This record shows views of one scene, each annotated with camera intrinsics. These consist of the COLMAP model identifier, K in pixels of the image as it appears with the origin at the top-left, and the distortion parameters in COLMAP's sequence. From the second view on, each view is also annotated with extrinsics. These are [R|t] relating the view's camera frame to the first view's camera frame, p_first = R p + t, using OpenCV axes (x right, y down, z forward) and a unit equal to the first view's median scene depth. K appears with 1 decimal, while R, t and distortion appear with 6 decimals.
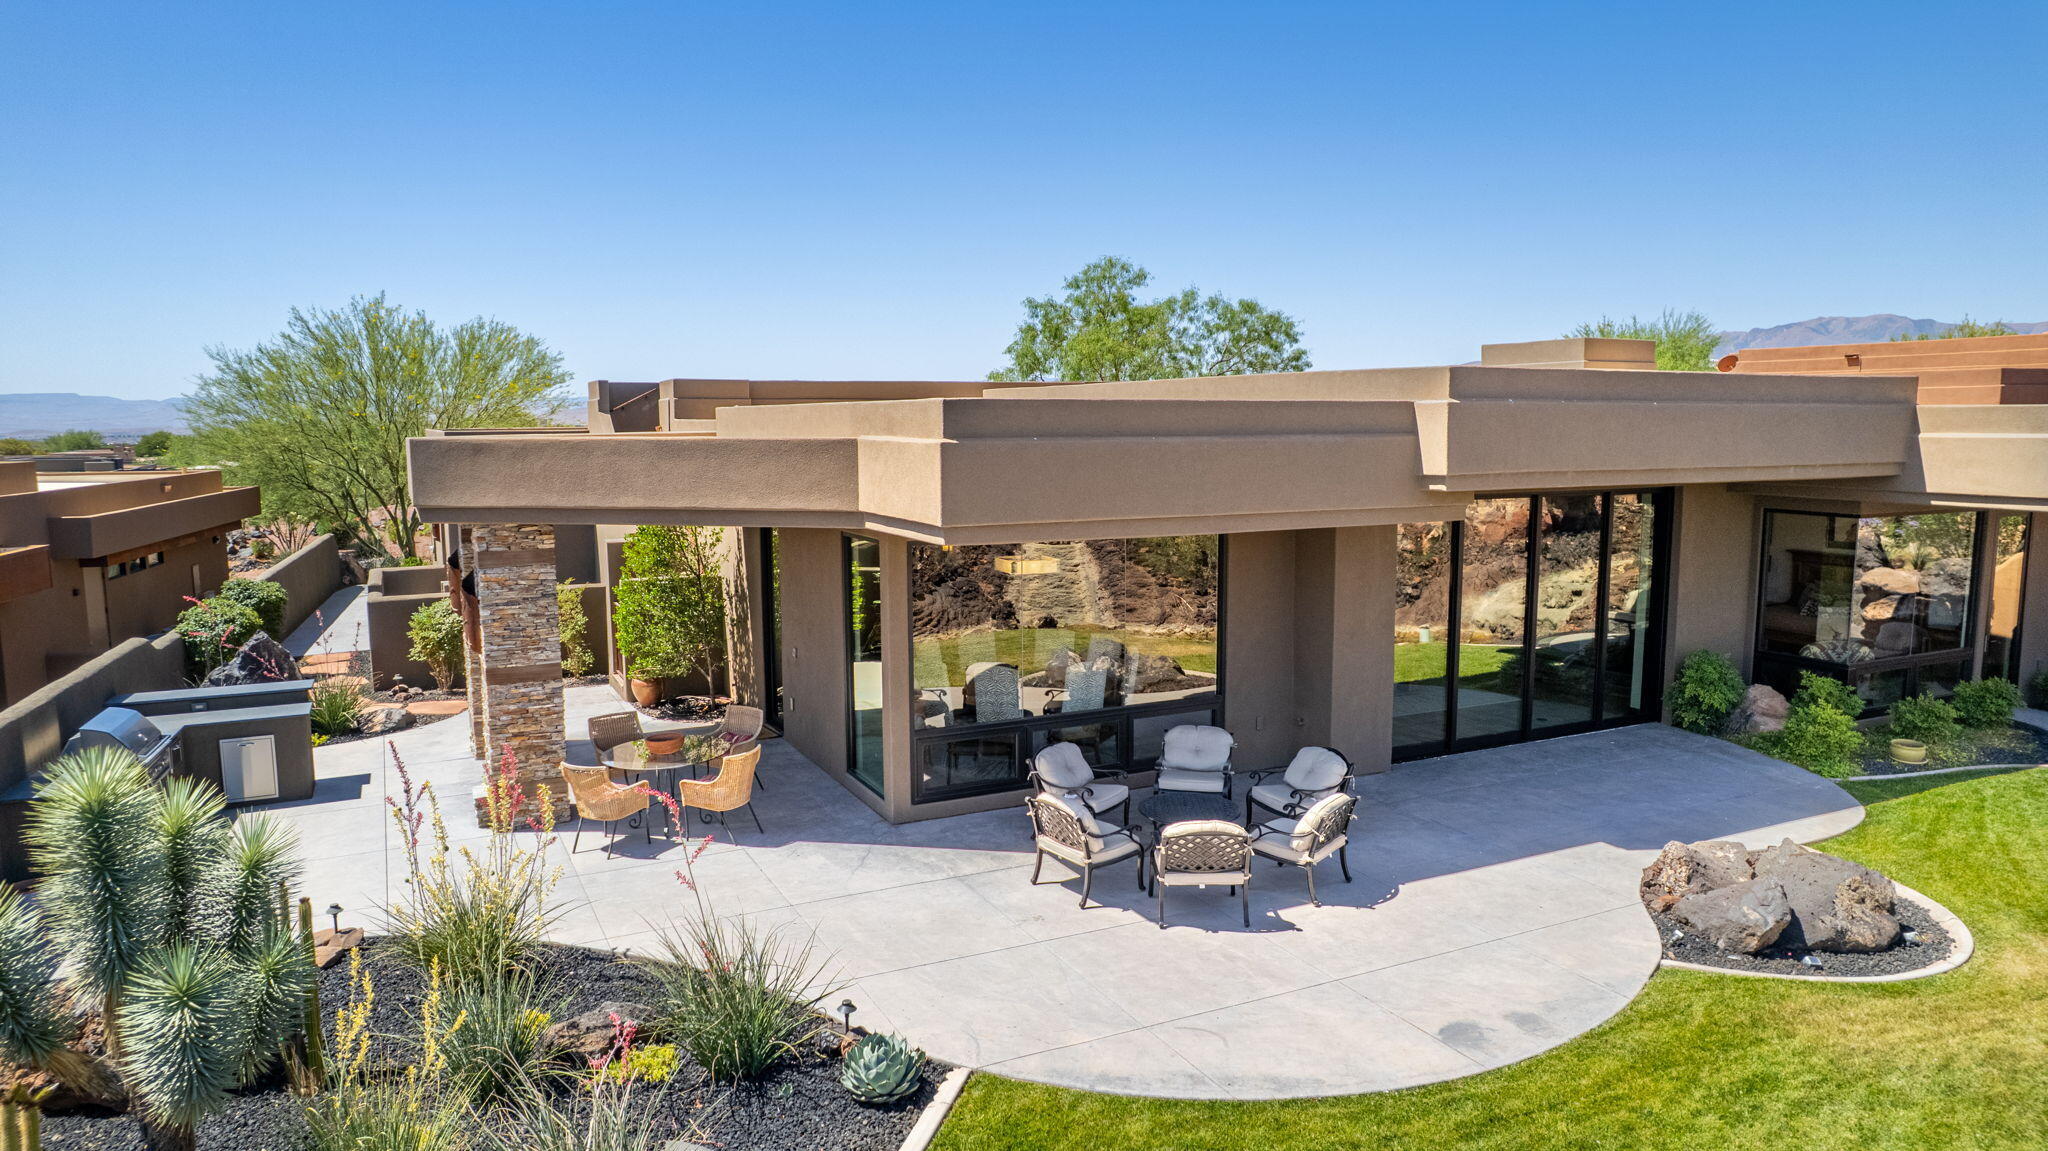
lens RADIAL K [[1300.7, 0, 1027.7], [0, 1300.7, 597.0], [0, 0, 1]] dist [-0.070392, 0.065586]
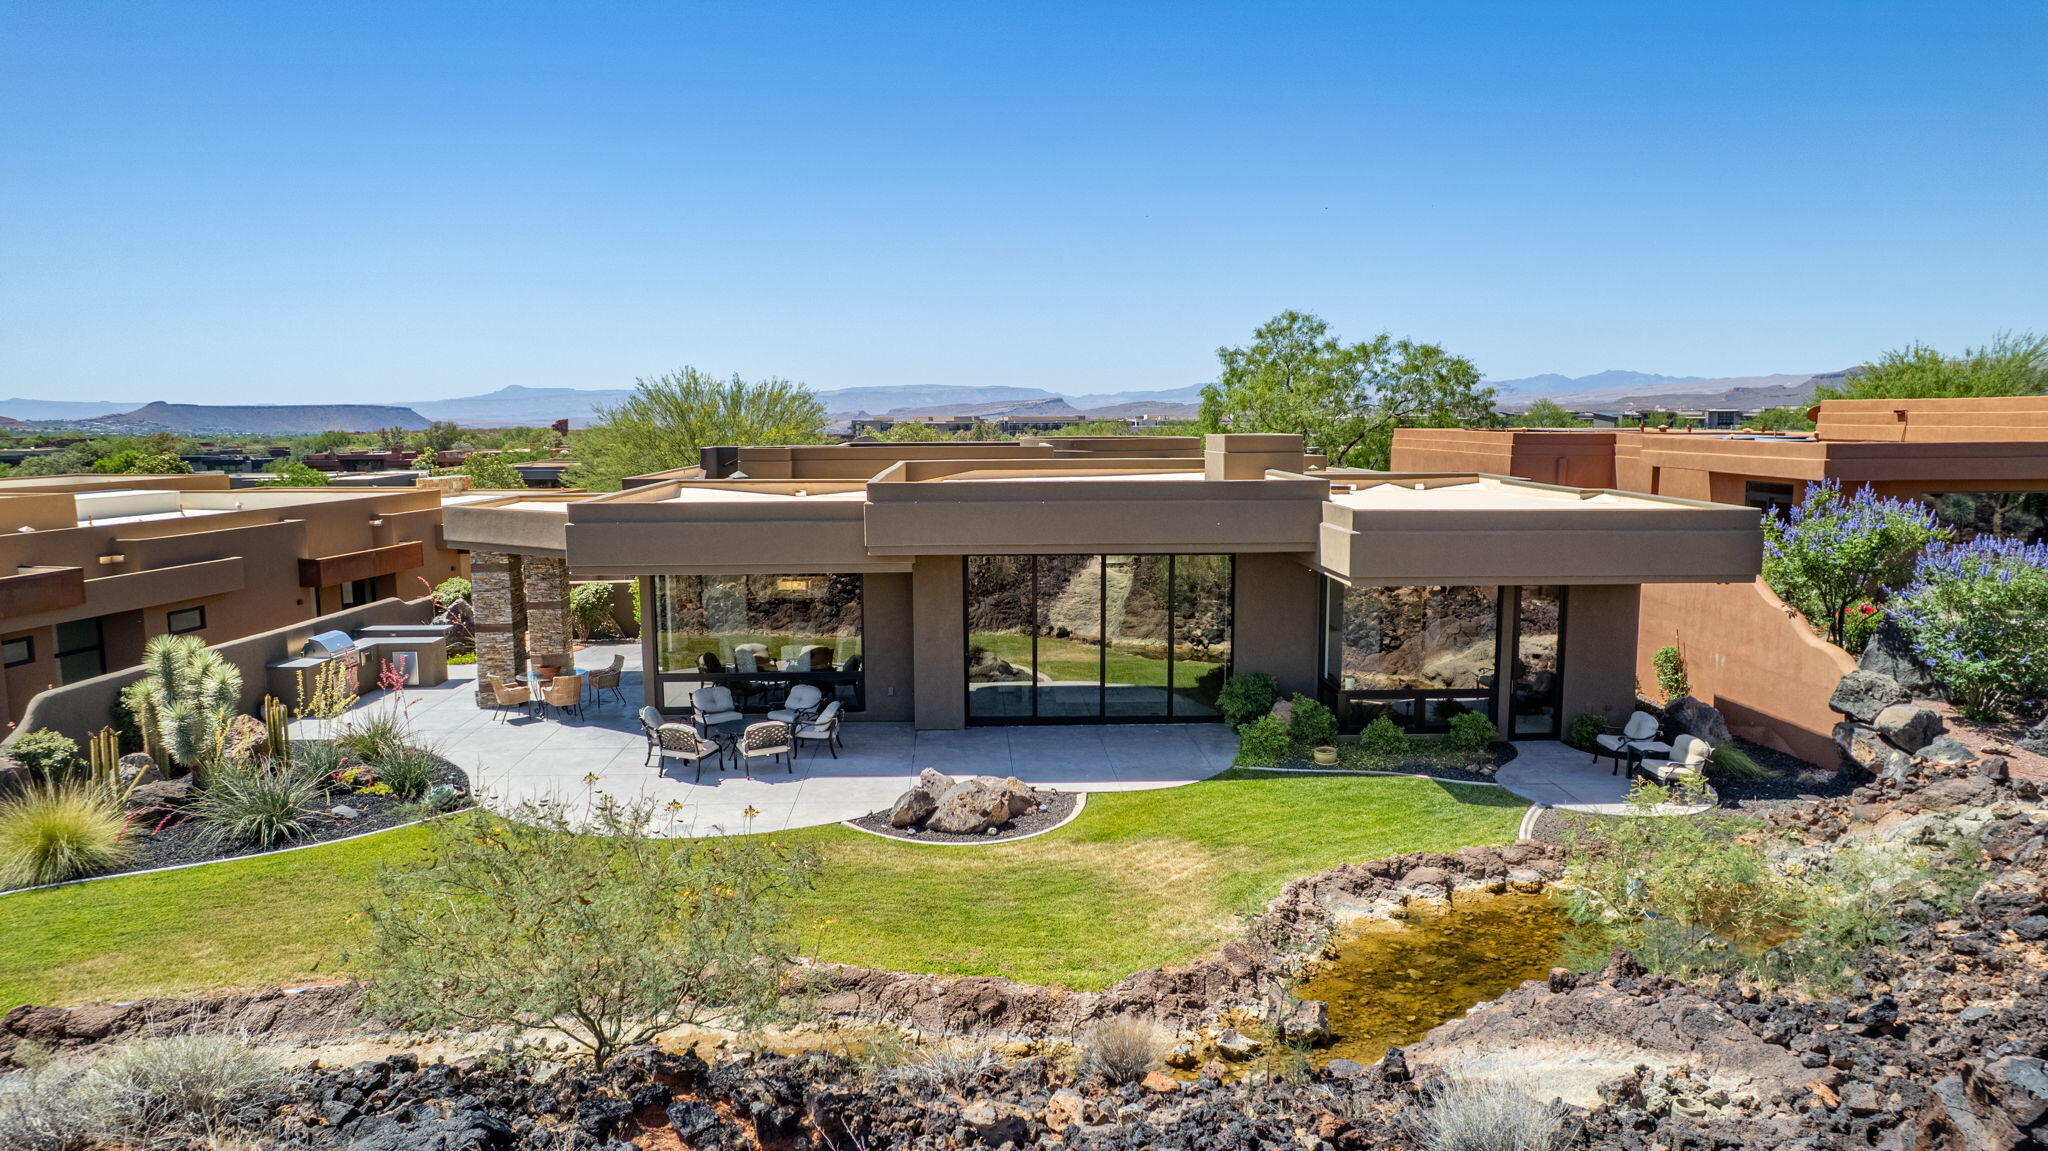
lens RADIAL K [[1308.1, 0, 1023.6], [0, 1308.1, 589.0], [0, 0, 1]] dist [-0.074903, 0.068853]
pose [[0.916176, 0.053627, -0.397172, 0.899752], [-0.054754, 0.998464, 0.008511, -0.047455], [0.397018, 0.013950, 0.917705, -0.376676]]
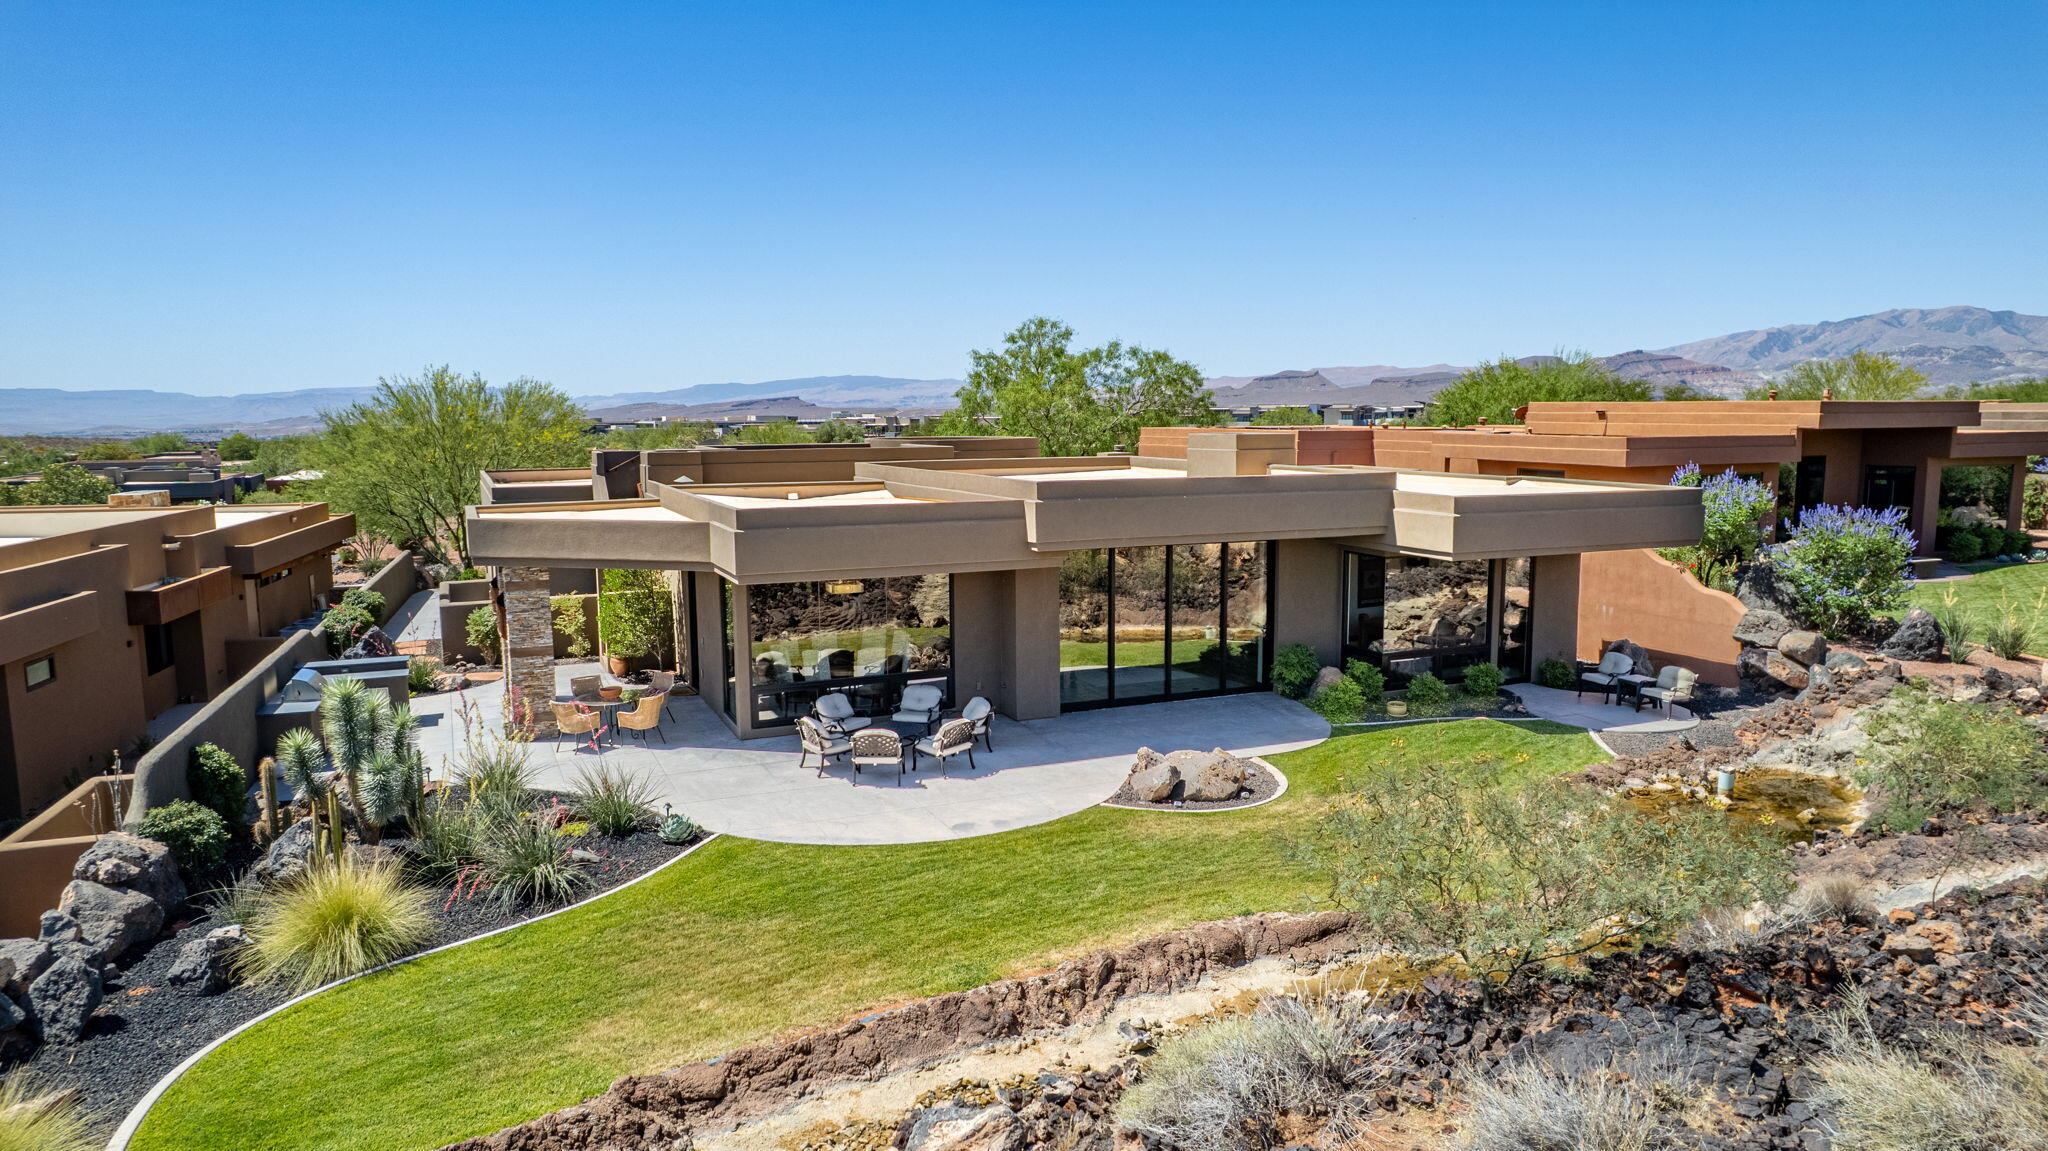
lens RADIAL K [[1300.7, 0, 1027.7], [0, 1300.7, 597.0], [0, 0, 1]] dist [-0.070392, 0.065586]
pose [[0.999245, 0.004993, -0.038531, 0.284655], [-0.004853, 0.999981, 0.003710, -0.019678], [0.038549, -0.003520, 0.999251, -0.588146]]
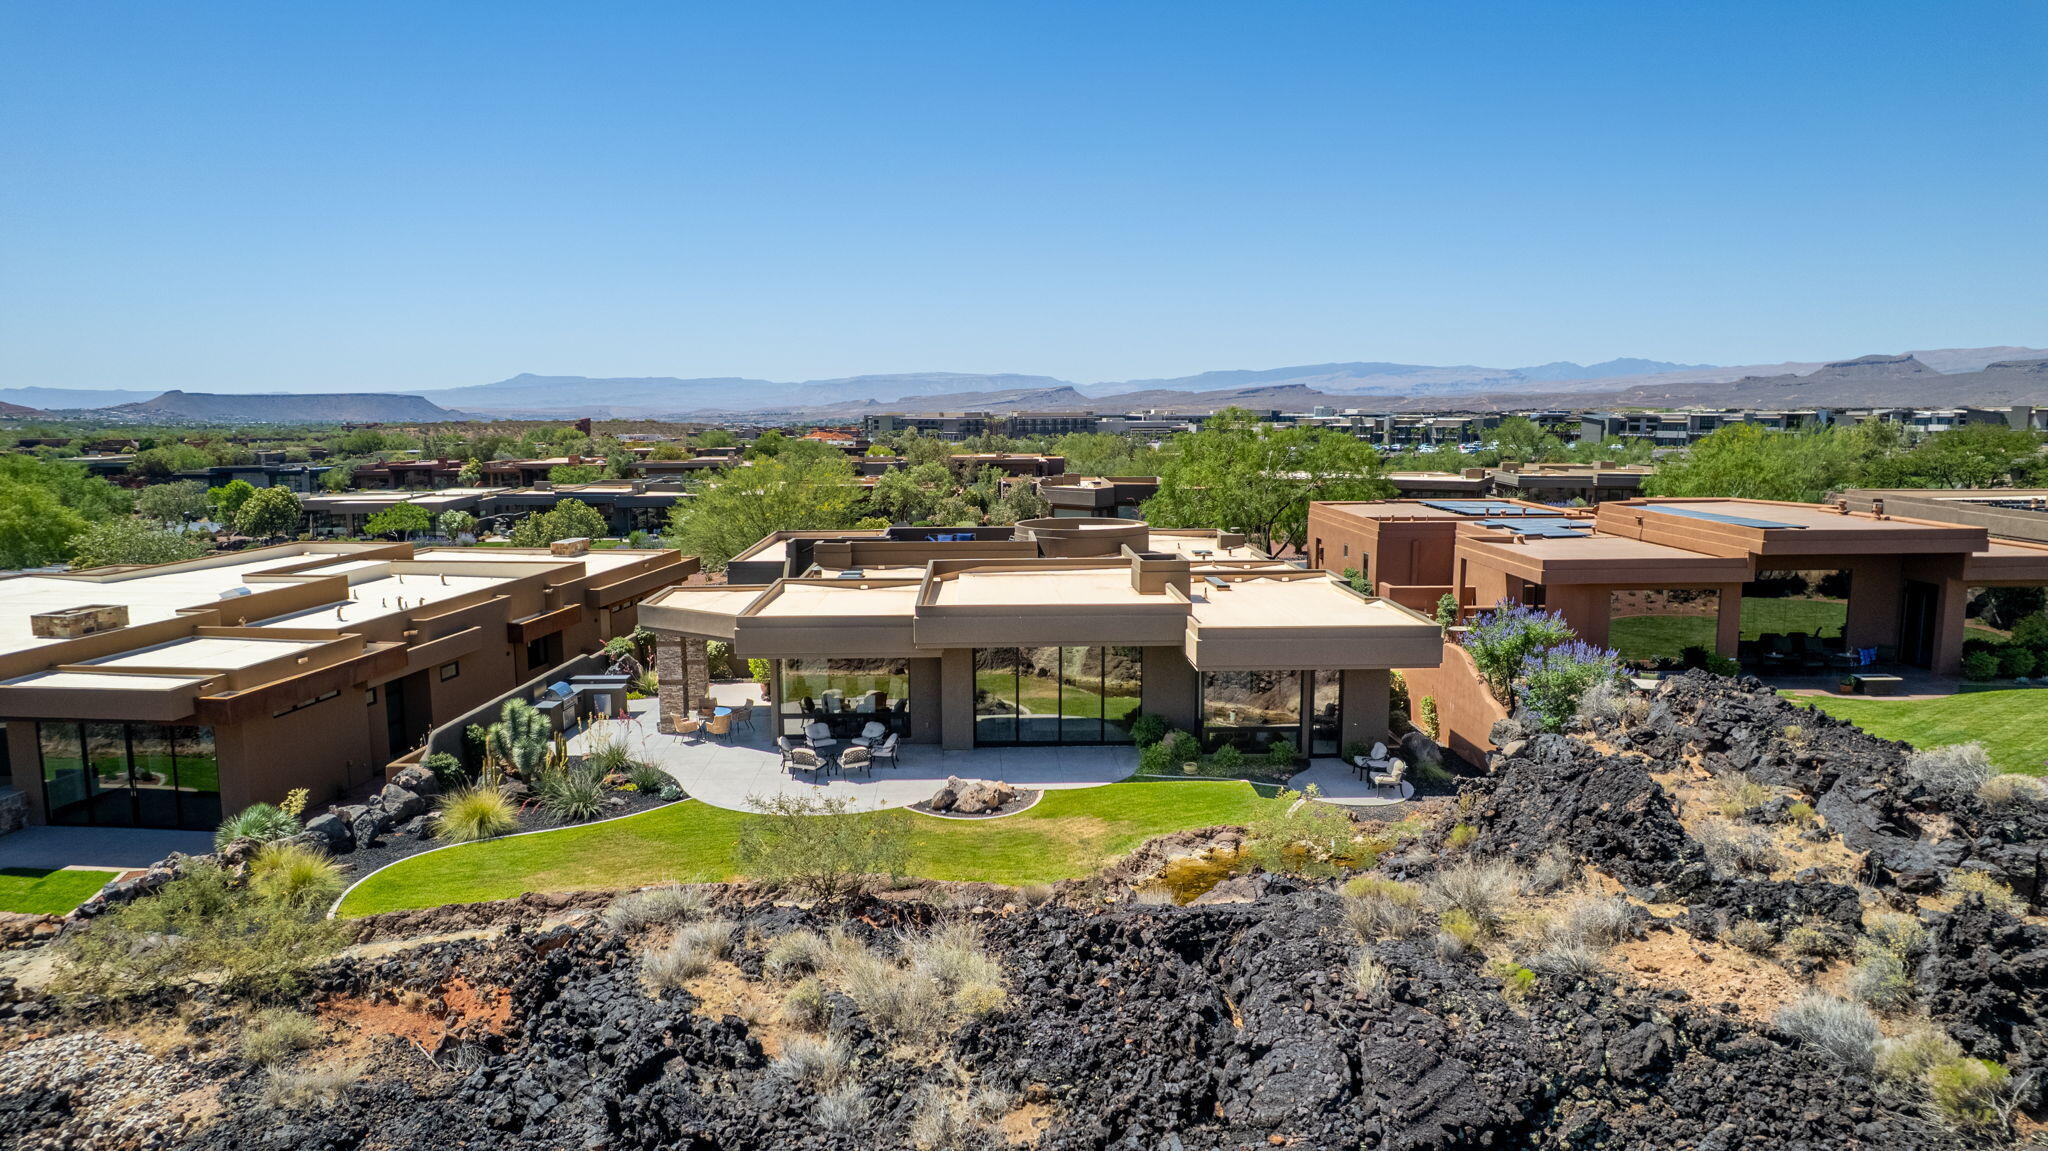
lens RADIAL K [[1300.7, 0, 1027.7], [0, 1300.7, 597.0], [0, 0, 1]] dist [-0.070392, 0.065586]
pose [[0.914378, 0.061014, -0.400238, 1.273580], [-0.056122, 0.998137, 0.023945, -0.209321], [0.400953, 0.000567, 0.916098, -1.158245]]
